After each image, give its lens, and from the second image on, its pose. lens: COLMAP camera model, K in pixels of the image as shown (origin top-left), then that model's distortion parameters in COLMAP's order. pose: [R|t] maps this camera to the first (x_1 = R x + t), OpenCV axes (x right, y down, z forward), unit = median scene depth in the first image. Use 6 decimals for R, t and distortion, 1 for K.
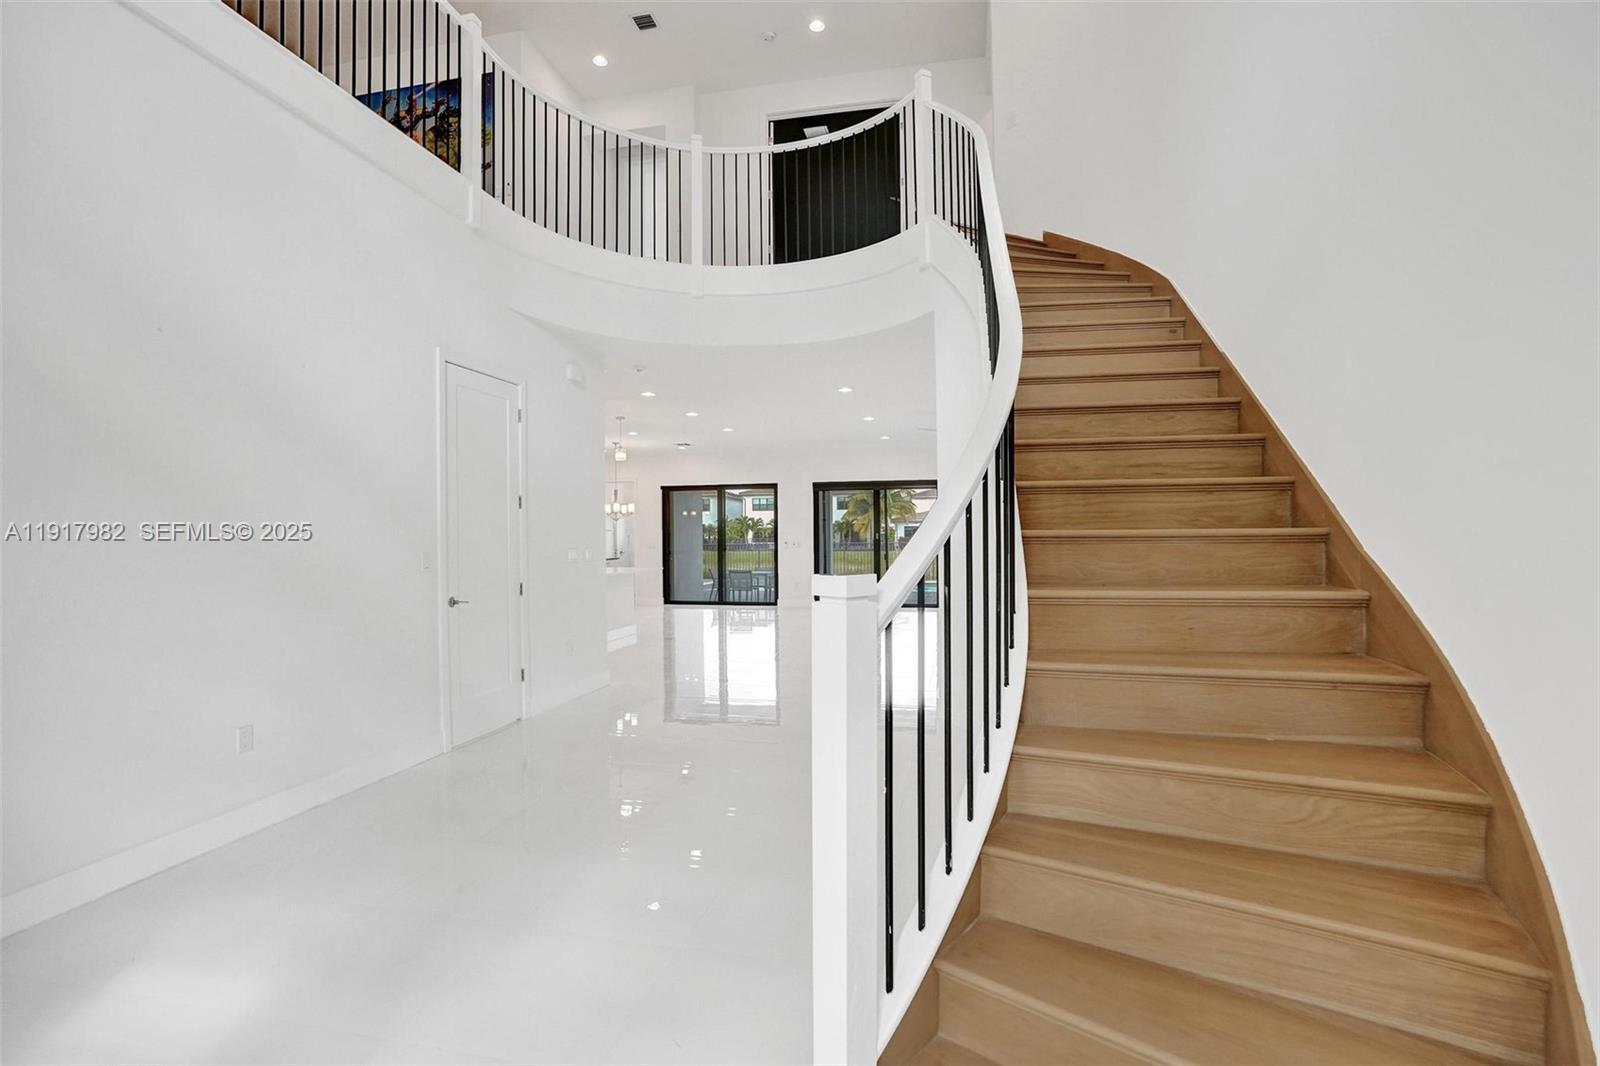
lens RADIAL K [[734.4, 0, 815.8], [0, 734.4, 534.5], [0, 0, 1]] dist [-0.044462, 0.000099]
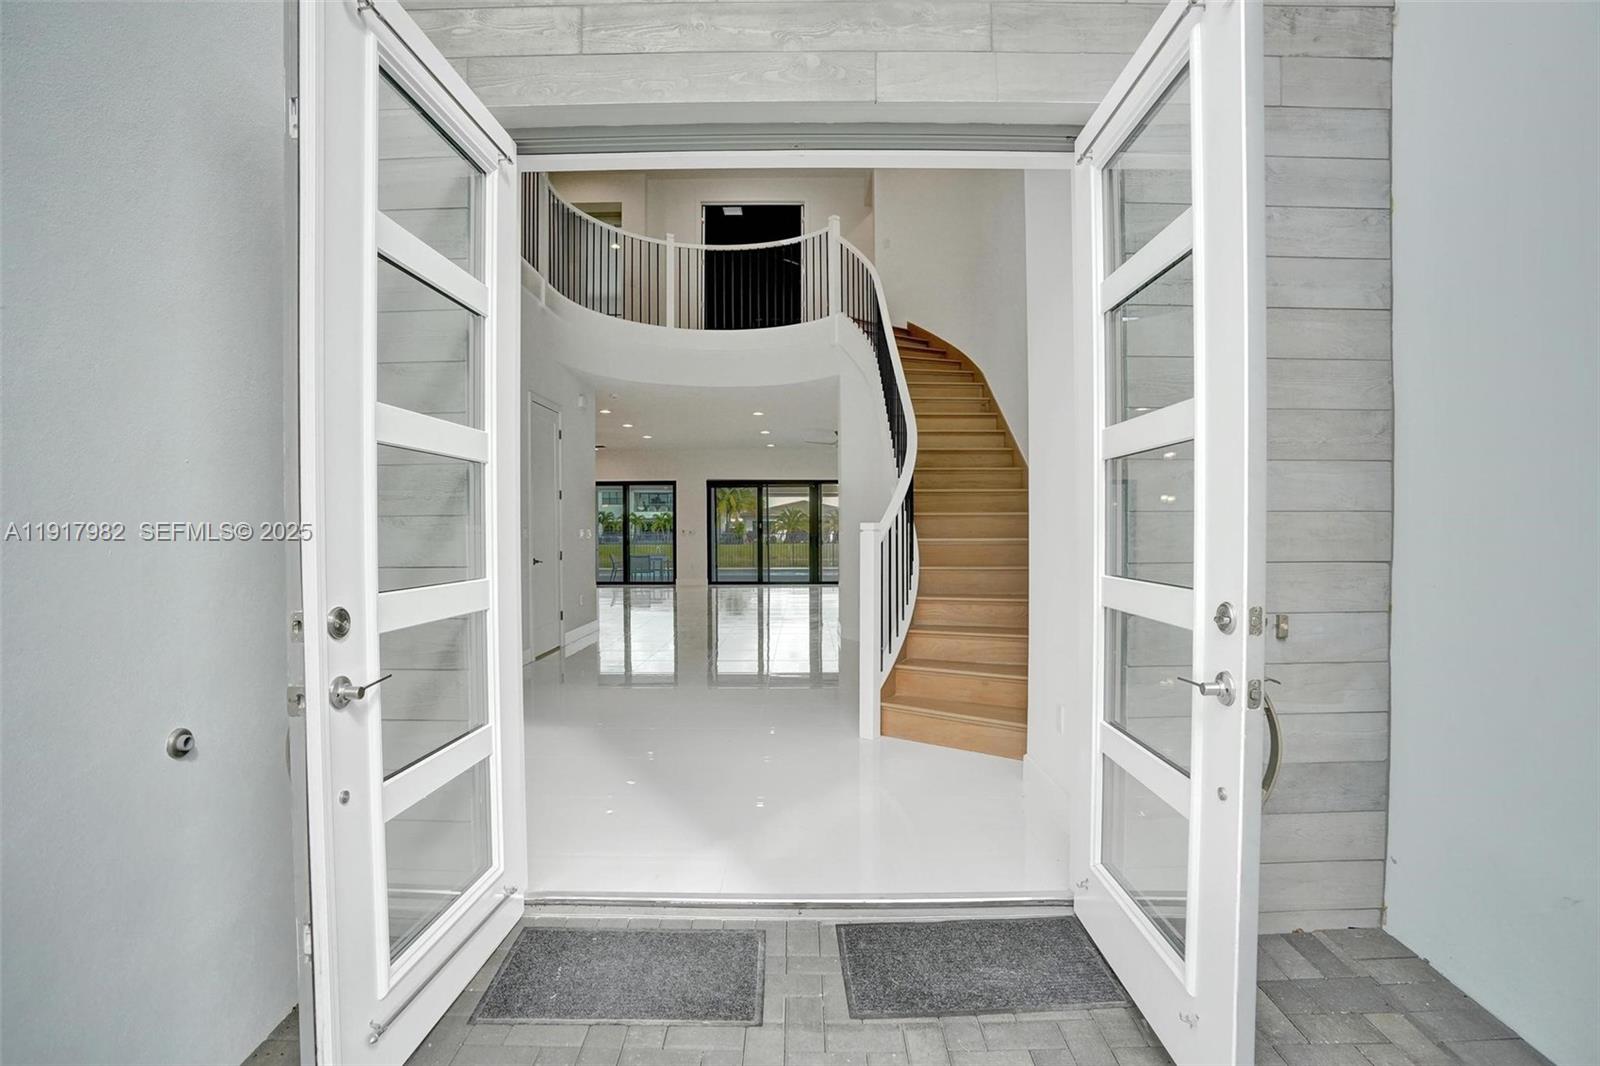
lens RADIAL K [[748.6, 0, 800.7], [0, 748.6, 542.9], [0, 0, 1]] dist [-0.045620, 0.026004]
pose [[0.980064, -0.001970, 0.198670, -0.168943], [-0.001514, 0.999848, 0.017384, 0.015360], [-0.198674, -0.017338, 0.979912, -0.386270]]
